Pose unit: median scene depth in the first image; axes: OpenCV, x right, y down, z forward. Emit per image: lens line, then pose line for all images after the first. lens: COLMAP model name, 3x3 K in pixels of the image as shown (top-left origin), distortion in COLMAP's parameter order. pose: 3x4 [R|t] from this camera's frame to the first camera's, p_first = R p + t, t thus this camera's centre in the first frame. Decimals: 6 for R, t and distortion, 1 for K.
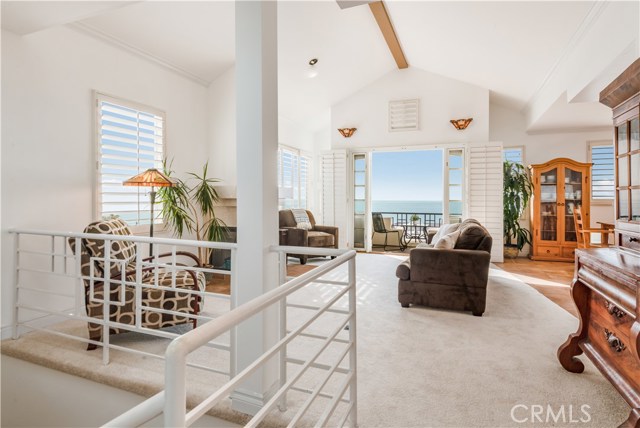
lens RADIAL K [[339.1, 0, 319.9], [0, 339.1, 198.3], [0, 0, 1]] dist [0.002387, -0.000331]
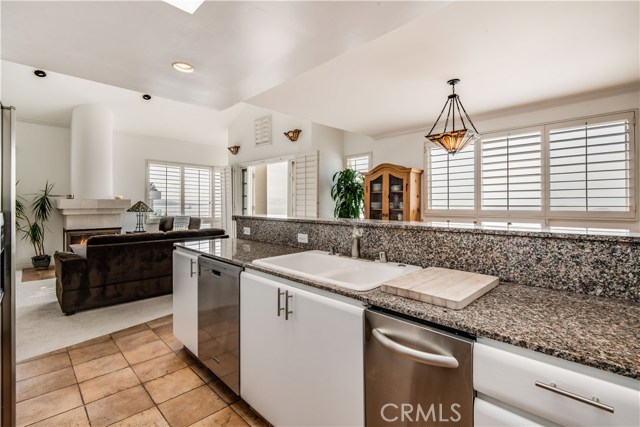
lens RADIAL K [[295.6, 0, 319.7], [0, 295.6, 204.7], [0, 0, 1]] dist [0.001270, 0.000079]
pose [[0.927555, -0.000212, -0.373686, 0.812429], [-0.000603, 0.999998, -0.002063, -0.008330], [0.373685, 0.002139, 0.927553, 0.199956]]
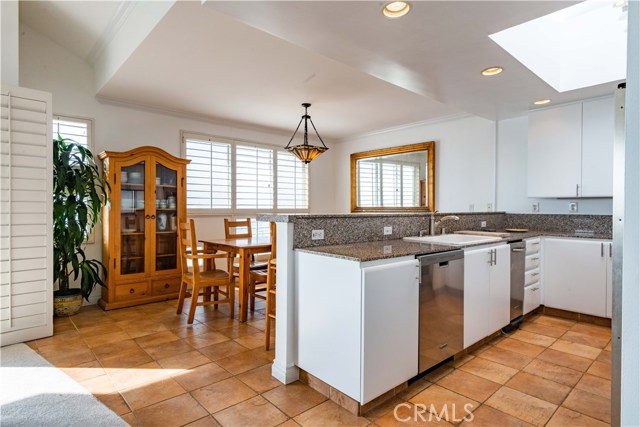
lens RADIAL K [[348.9, 0, 318.4], [0, 348.9, 208.1], [0, 0, 1]] dist [0.026621, 0.000349]
pose [[0.418733, 0.001233, 0.908109, 0.215352], [-0.002517, 0.999997, -0.000197, 0.000463], [-0.908106, -0.002203, 0.418735, 0.398966]]
